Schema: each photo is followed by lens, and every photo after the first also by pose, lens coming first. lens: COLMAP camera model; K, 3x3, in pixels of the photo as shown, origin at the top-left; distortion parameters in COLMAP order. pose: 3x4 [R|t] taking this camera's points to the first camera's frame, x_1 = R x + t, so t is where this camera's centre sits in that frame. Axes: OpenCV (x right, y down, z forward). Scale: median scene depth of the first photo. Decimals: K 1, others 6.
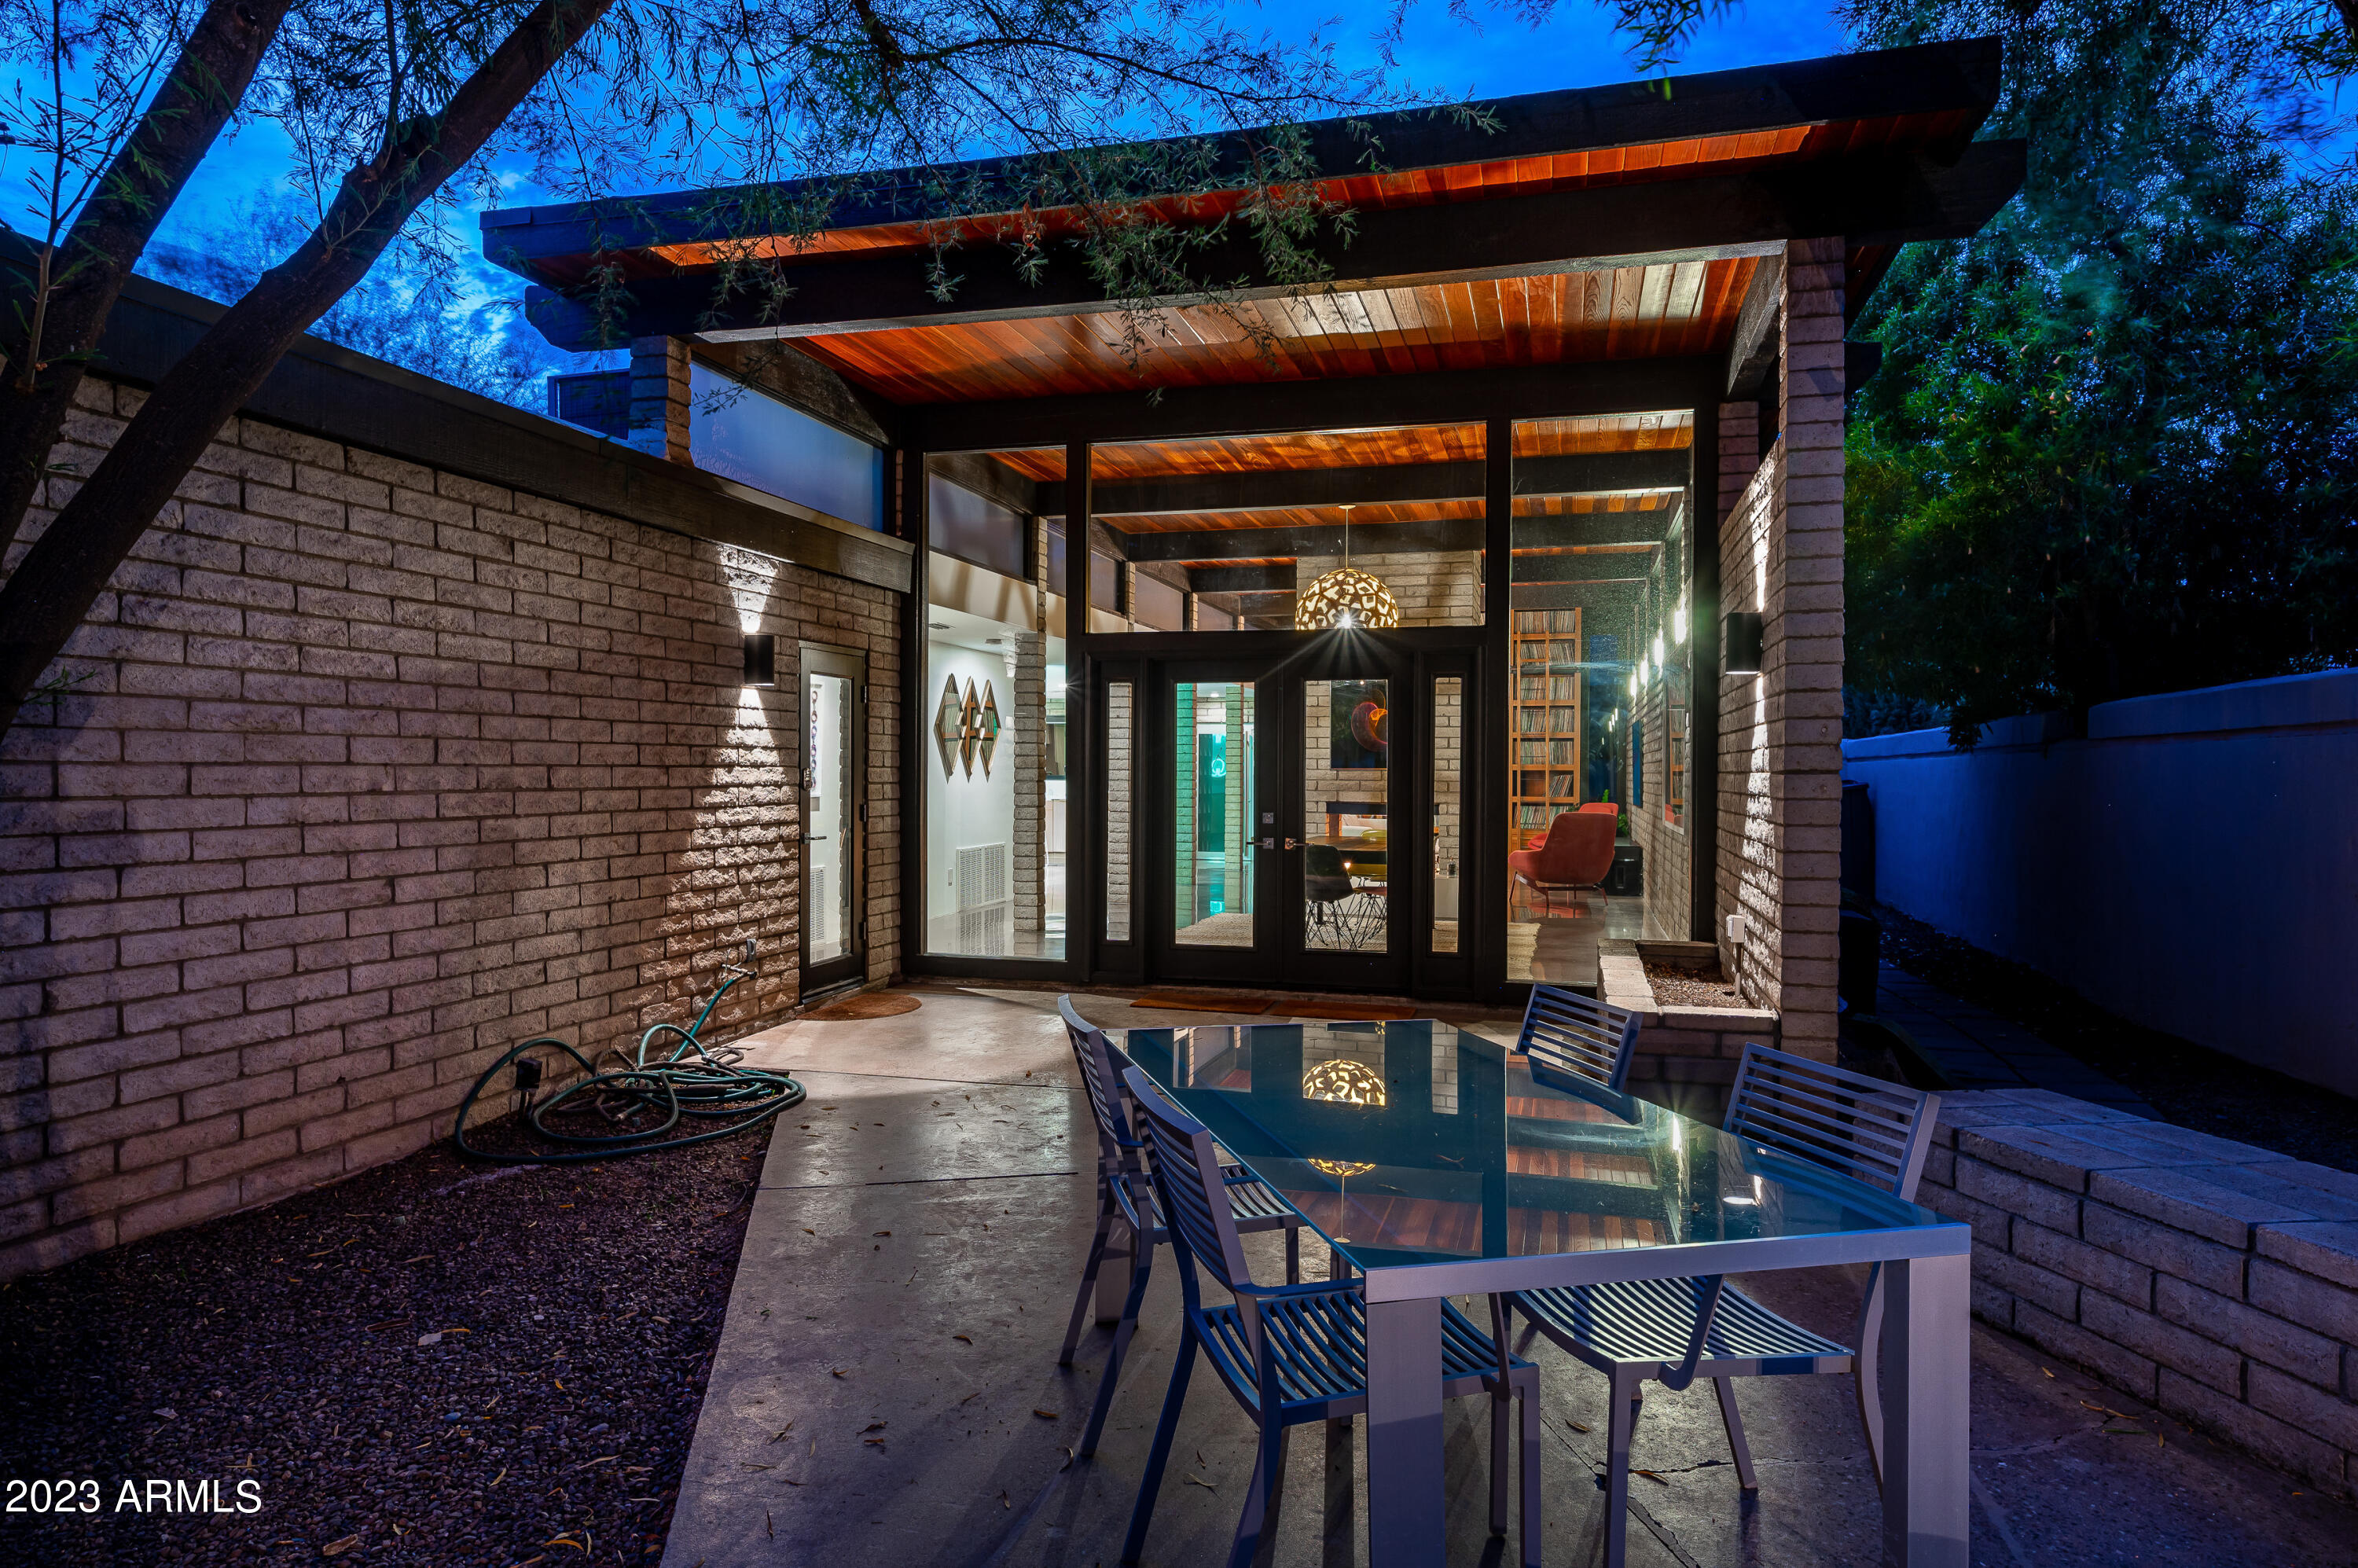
lens RADIAL K [[1421.8, 0, 1174.9], [0, 1421.8, 778.9], [0, 0, 1]] dist [0.002846, 0.000054]
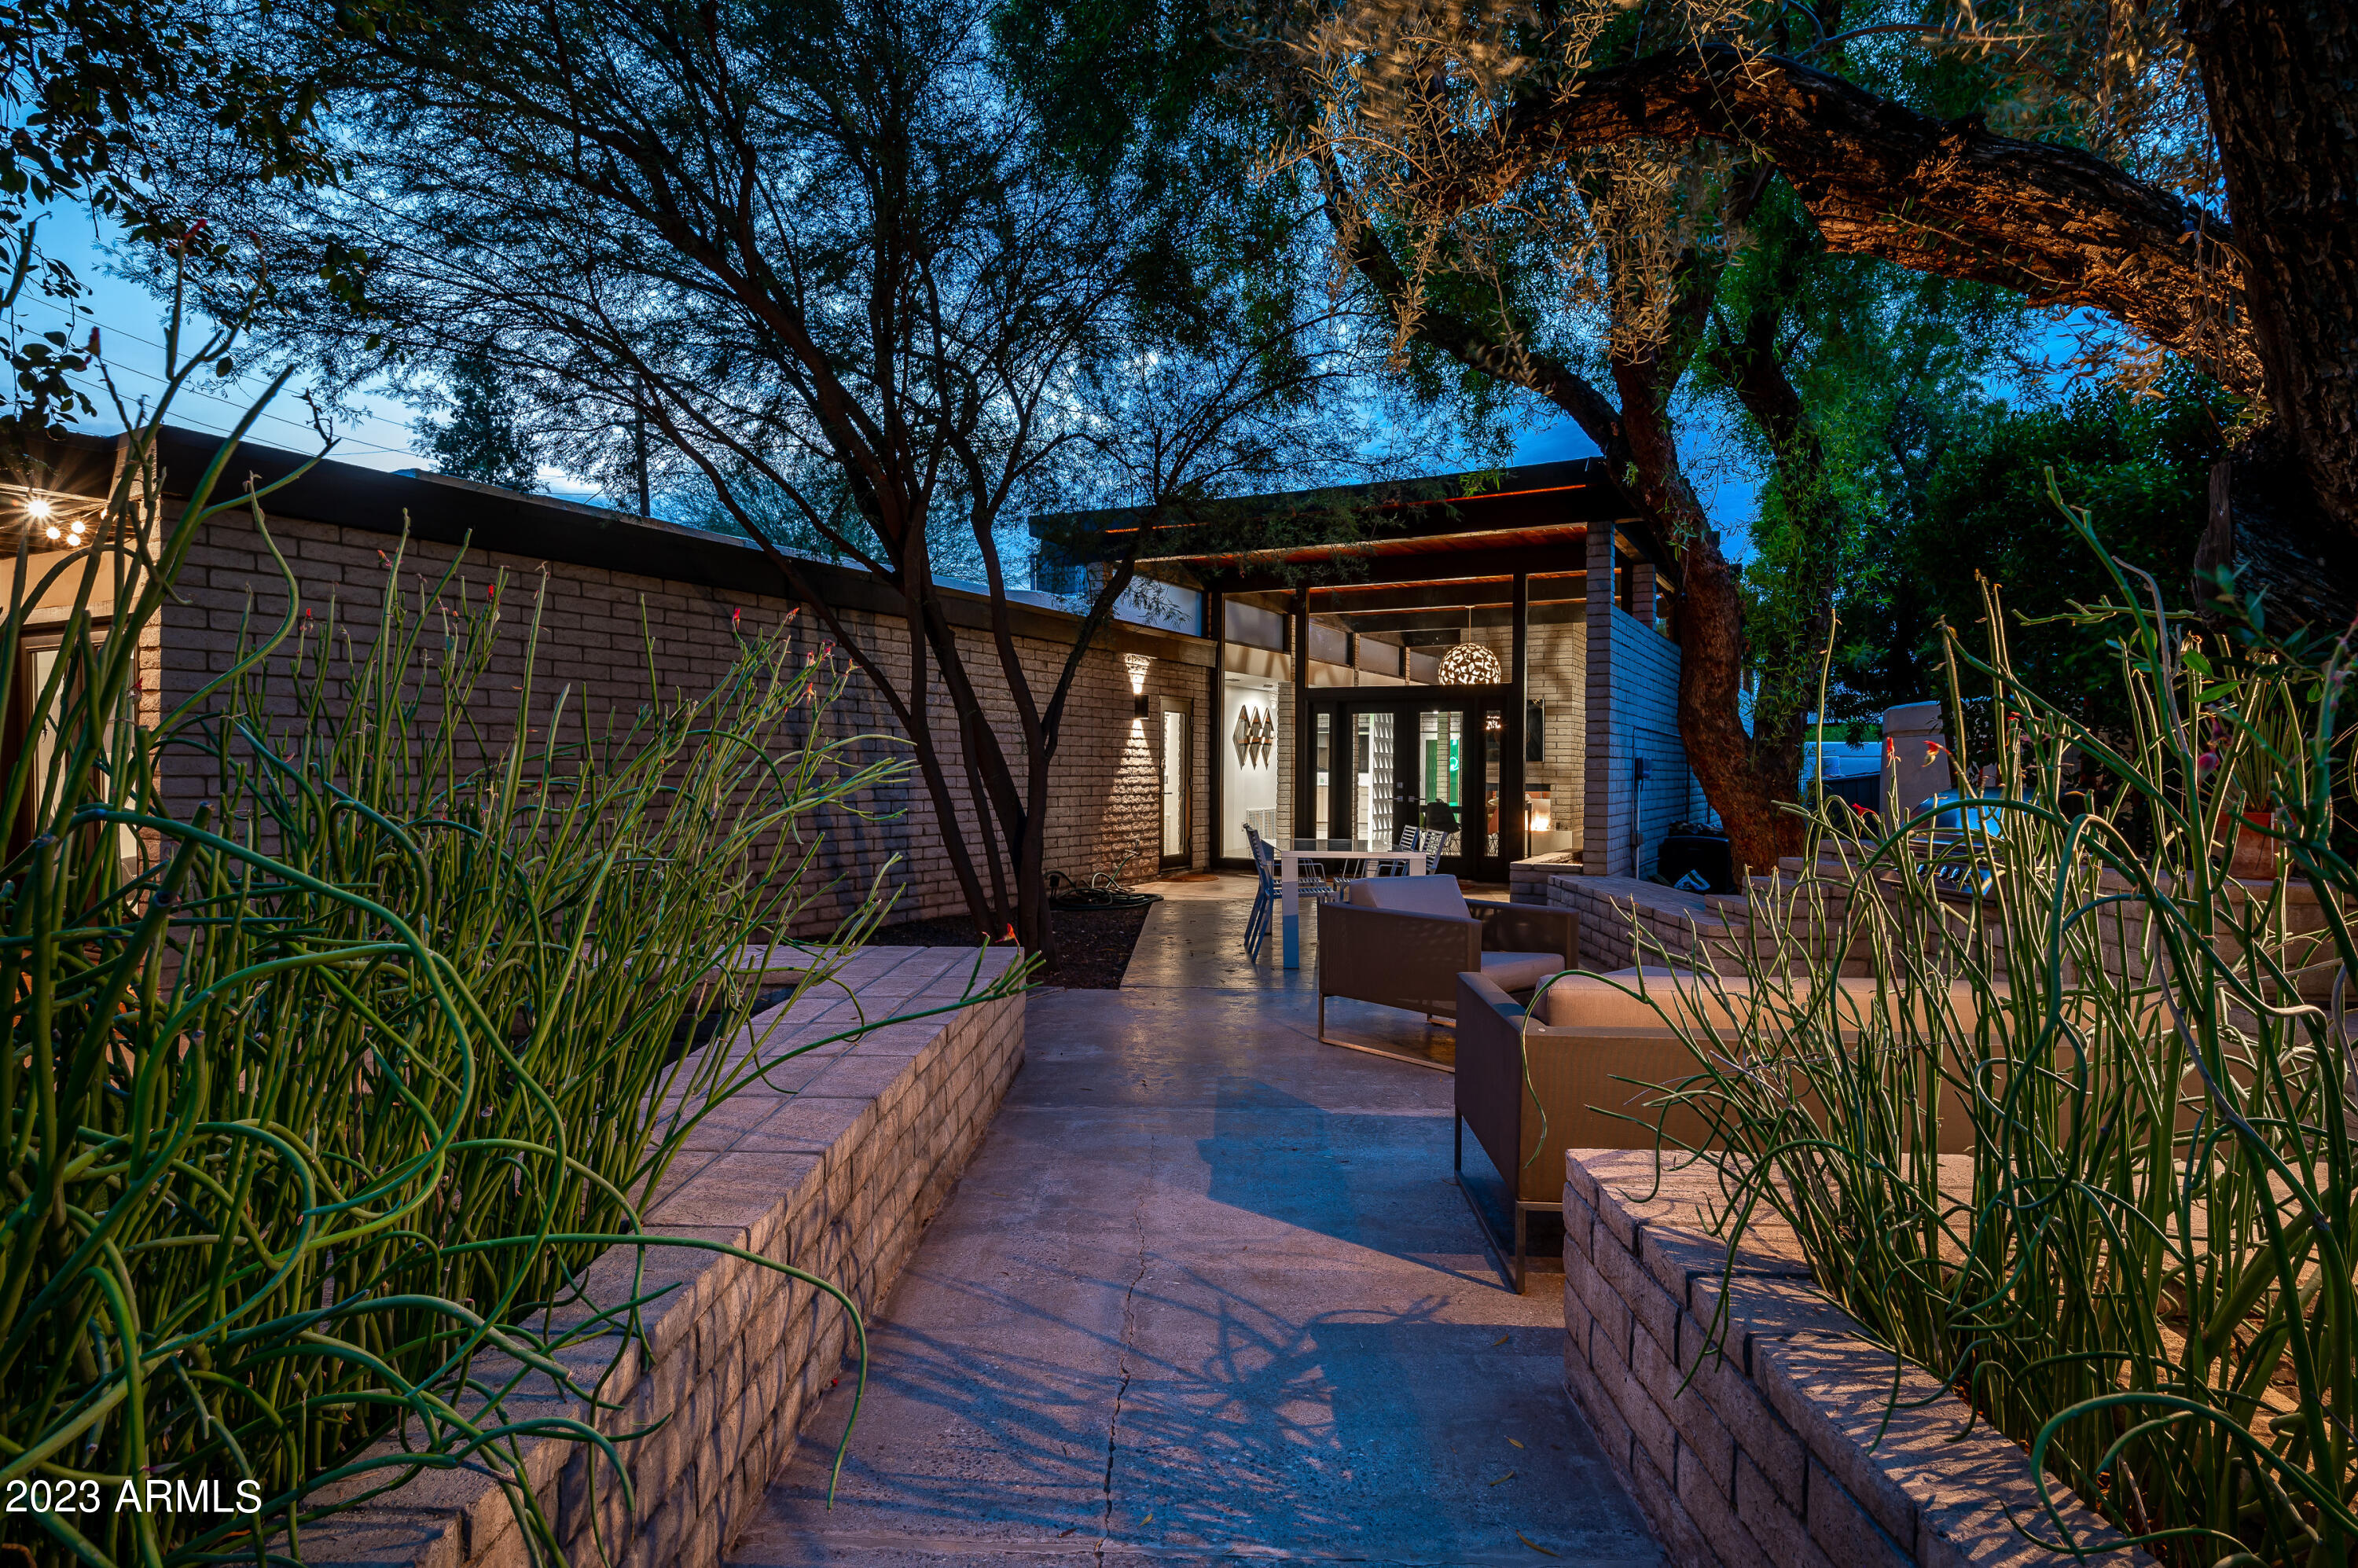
lens RADIAL K [[1316.3, 0, 1178.6], [0, 1316.3, 780.2], [0, 0, 1]] dist [-0.000672, -0.000011]
pose [[0.972983, 0.003221, -0.230853, 0.190828], [-0.003579, 0.999993, -0.001132, 0.024753], [0.230848, 0.001927, 0.972988, -0.798682]]
